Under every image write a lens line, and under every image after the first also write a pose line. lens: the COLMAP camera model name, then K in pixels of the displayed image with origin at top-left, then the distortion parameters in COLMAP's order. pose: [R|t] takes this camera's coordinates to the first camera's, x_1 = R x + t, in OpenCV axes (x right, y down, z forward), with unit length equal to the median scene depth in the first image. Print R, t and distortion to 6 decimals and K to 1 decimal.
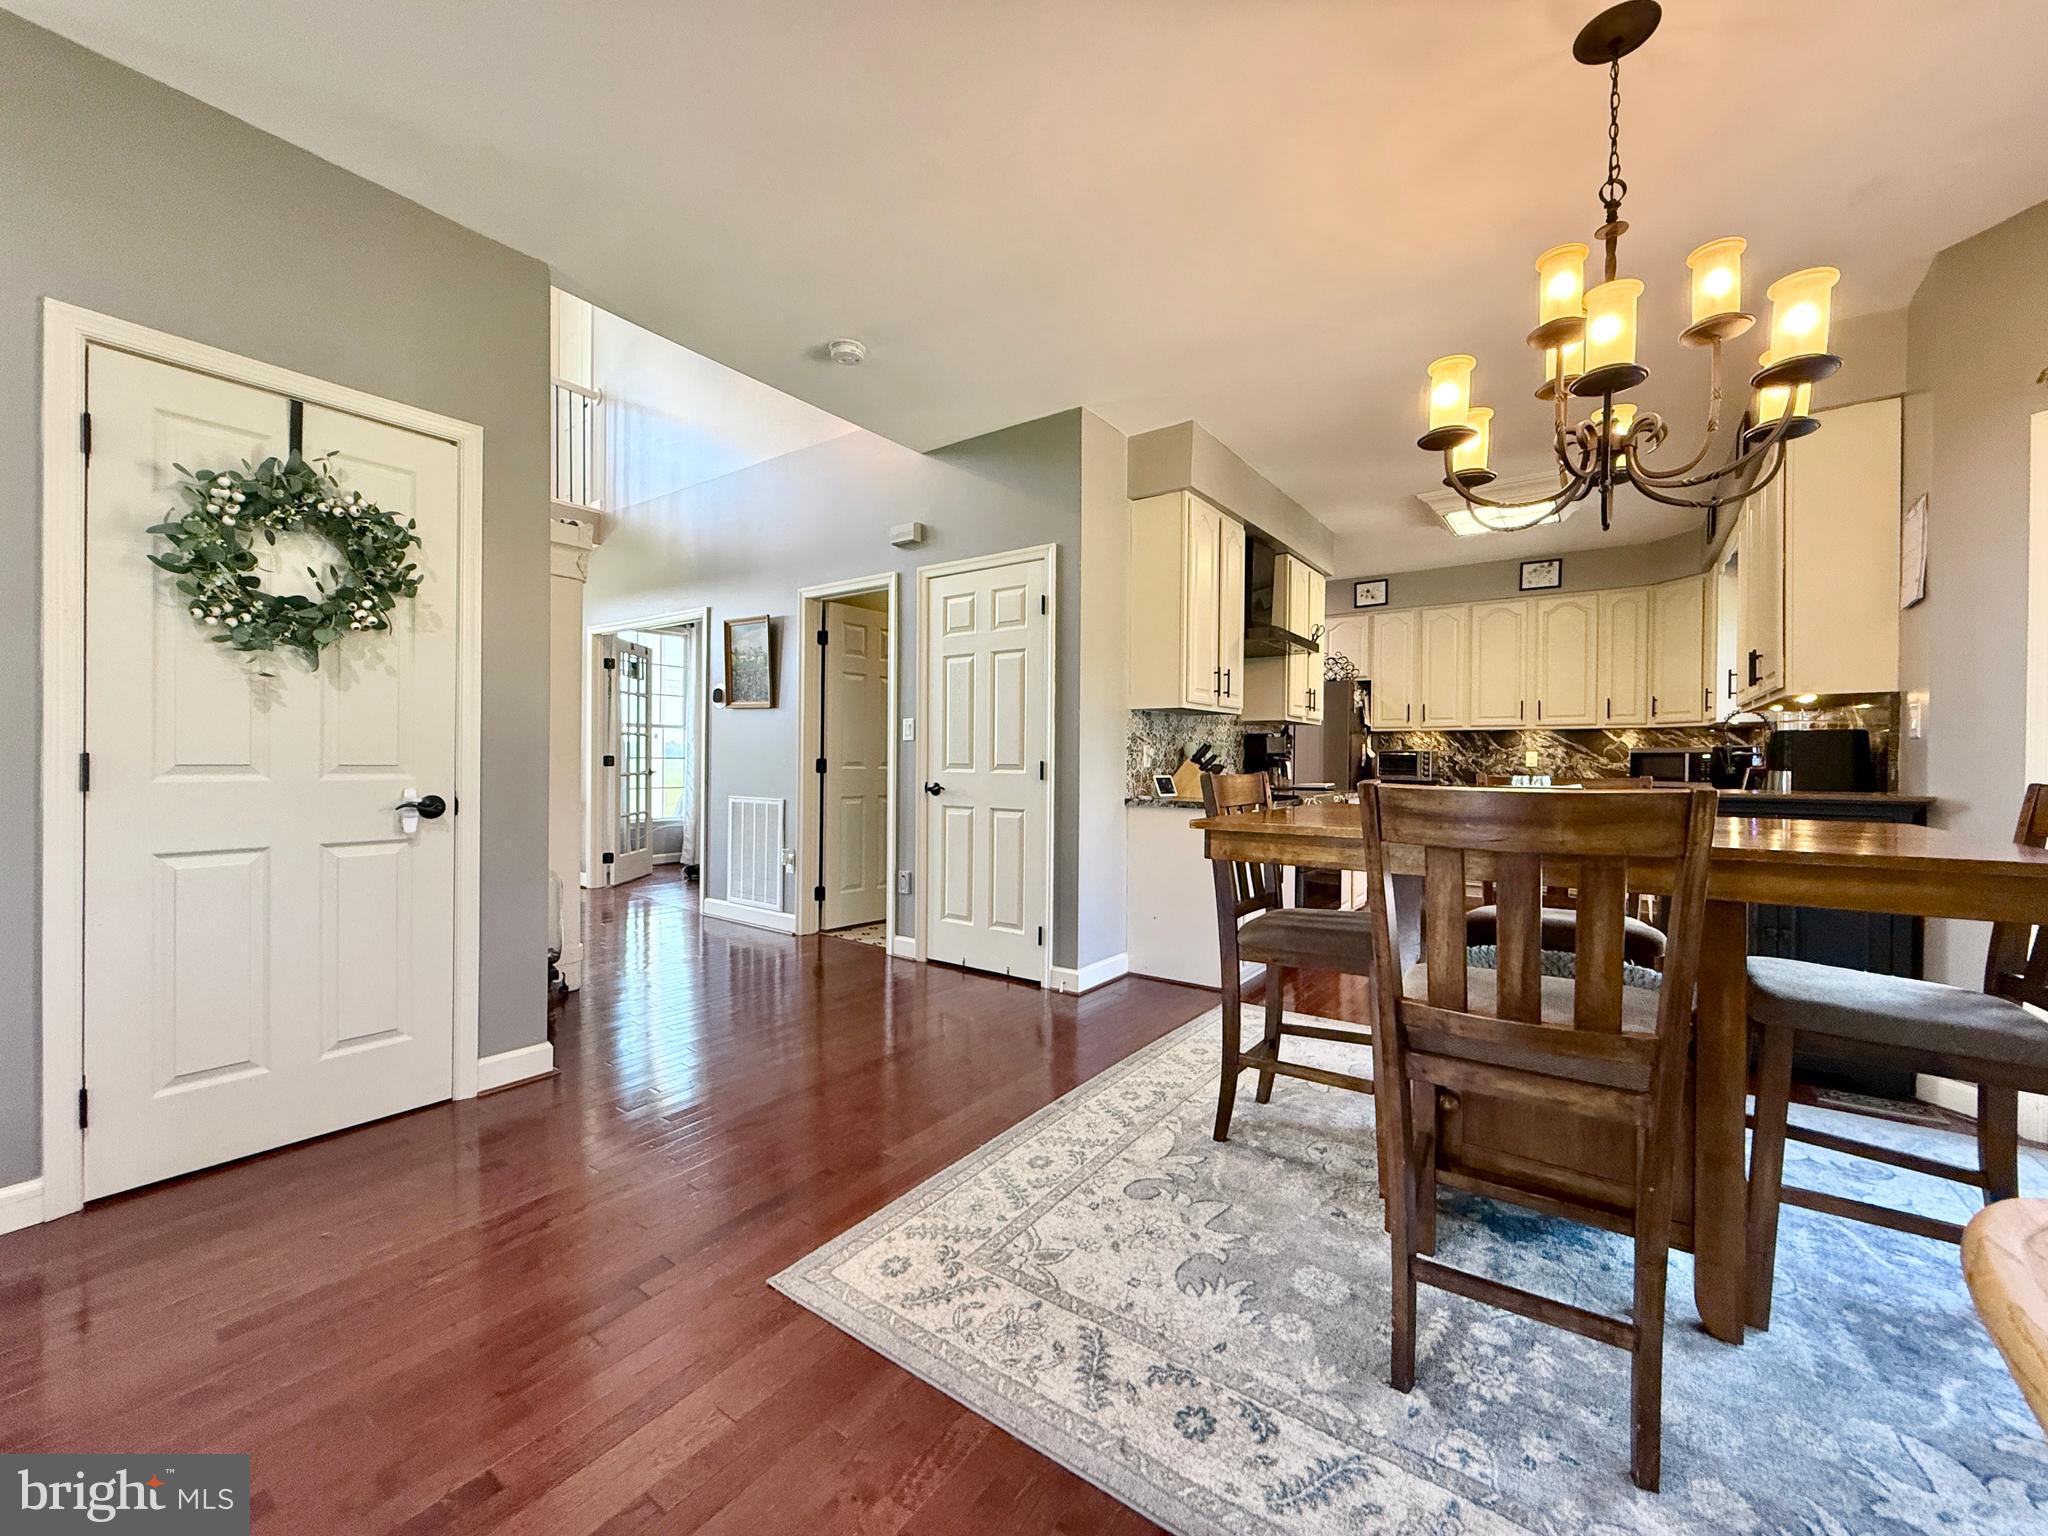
lens RADIAL K [[811.2, 0, 1021.6], [0, 811.2, 766.6], [0, 0, 1]] dist [0.000471, -0.000302]
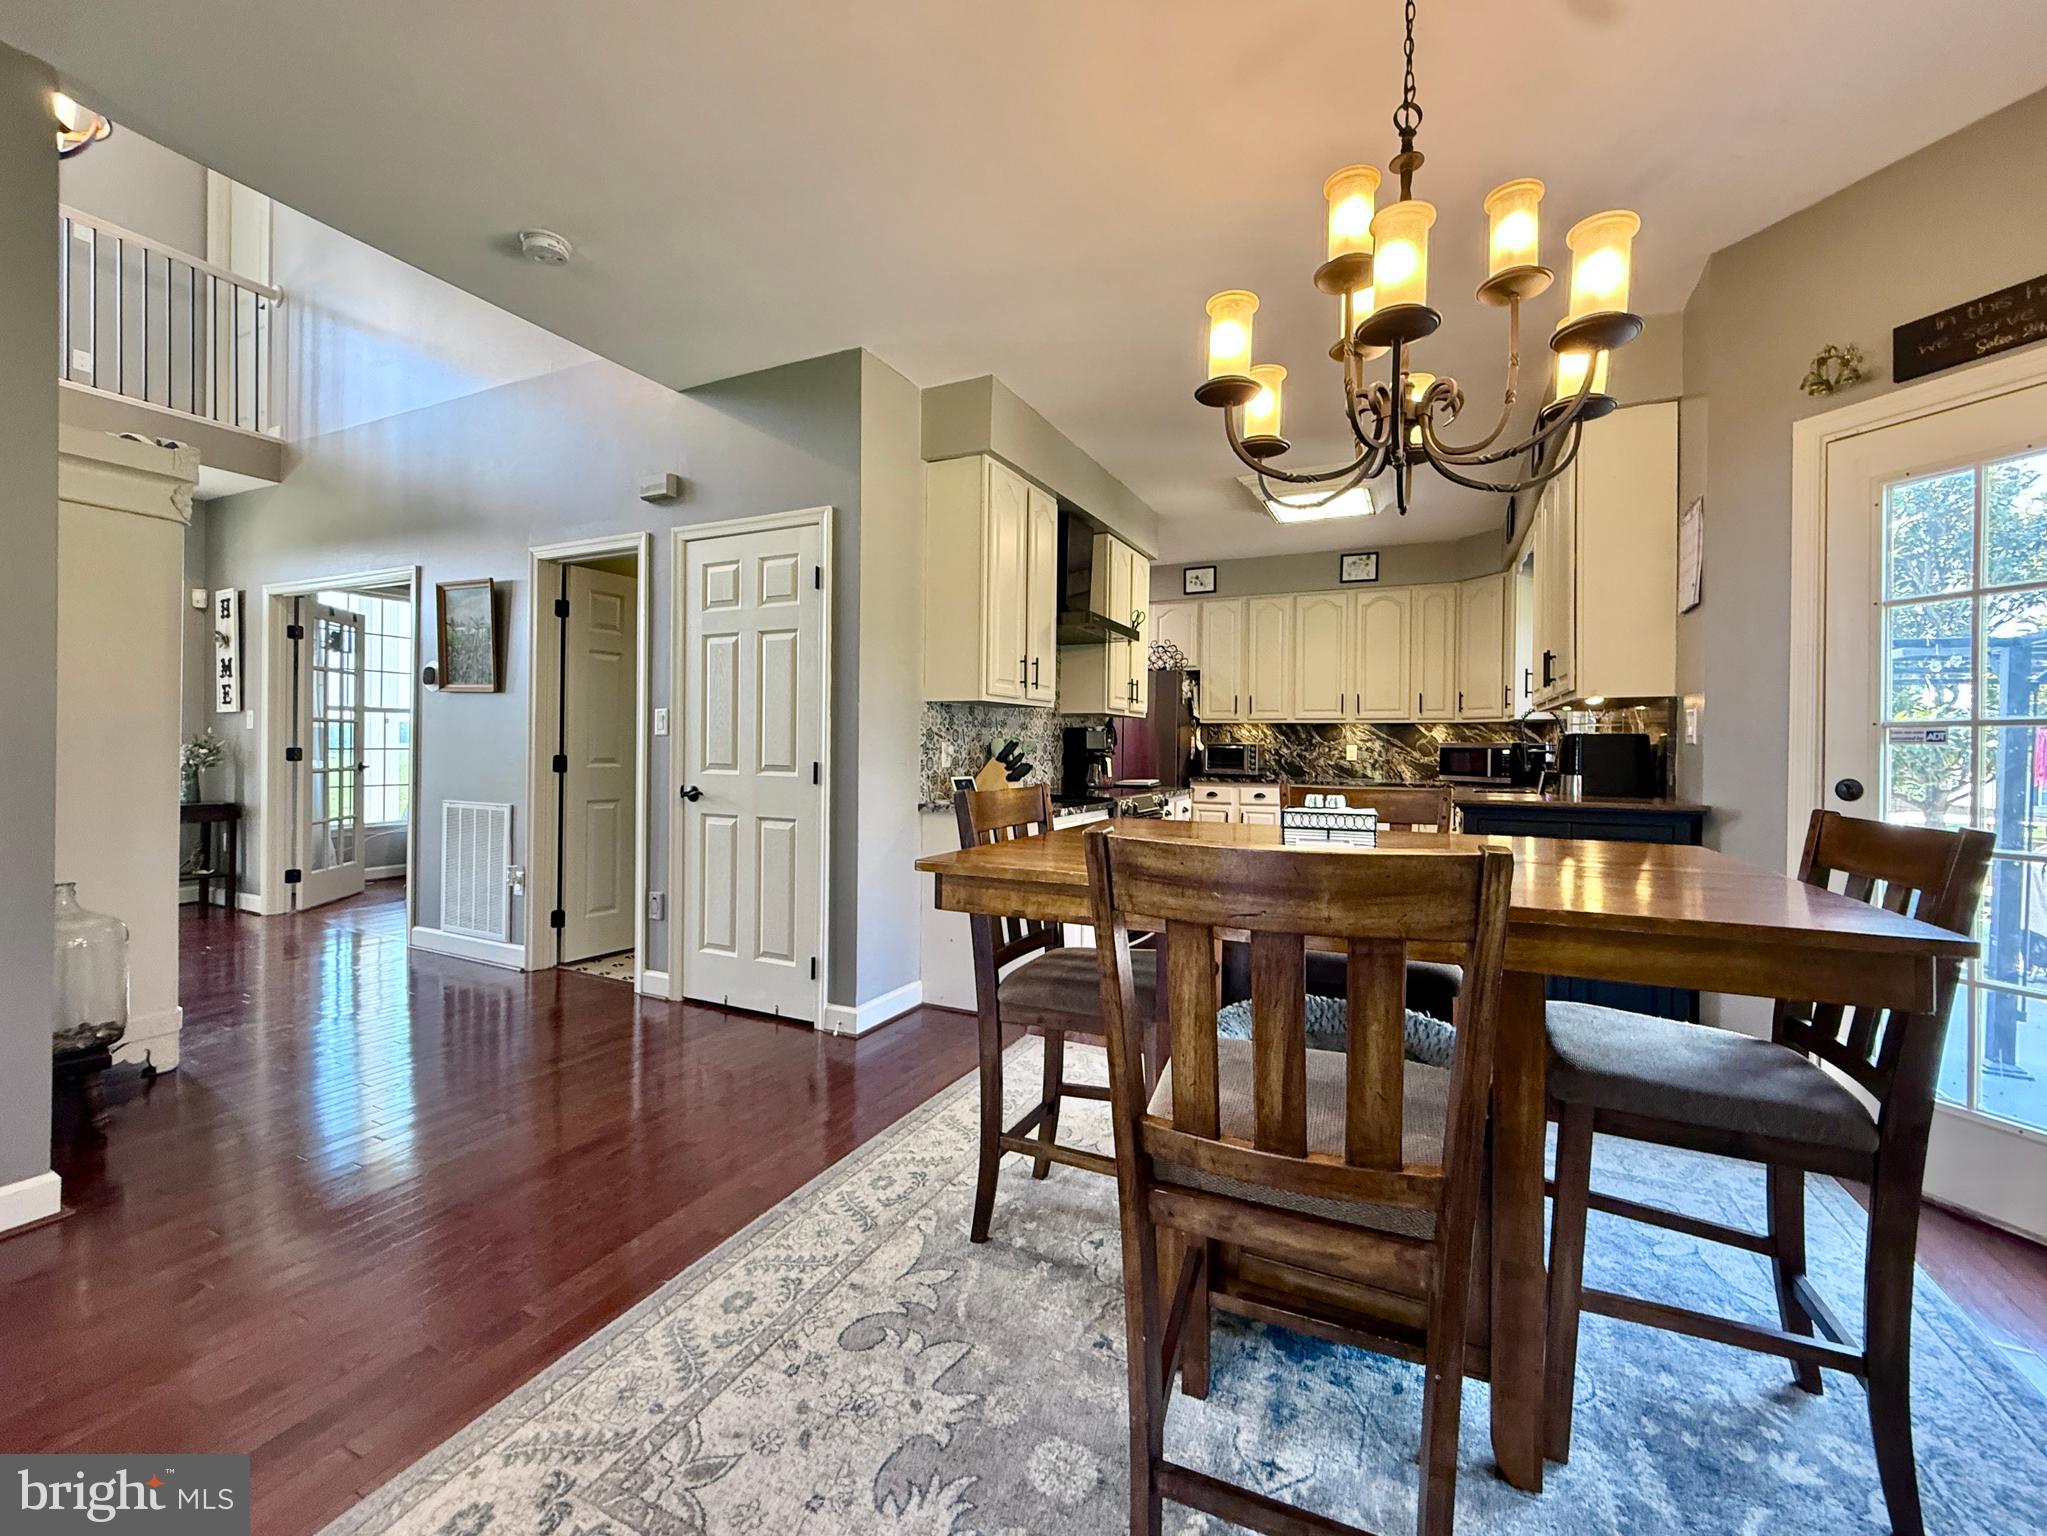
lens RADIAL K [[846.0, 0, 1022.2], [0, 846.0, 750.0], [0, 0, 1]] dist [0.000705, -0.000442]
pose [[0.983750, 0.001269, 0.179541, 0.078719], [-0.001043, 0.999999, -0.001356, -0.018406], [-0.179542, 0.001147, 0.983750, 0.091059]]
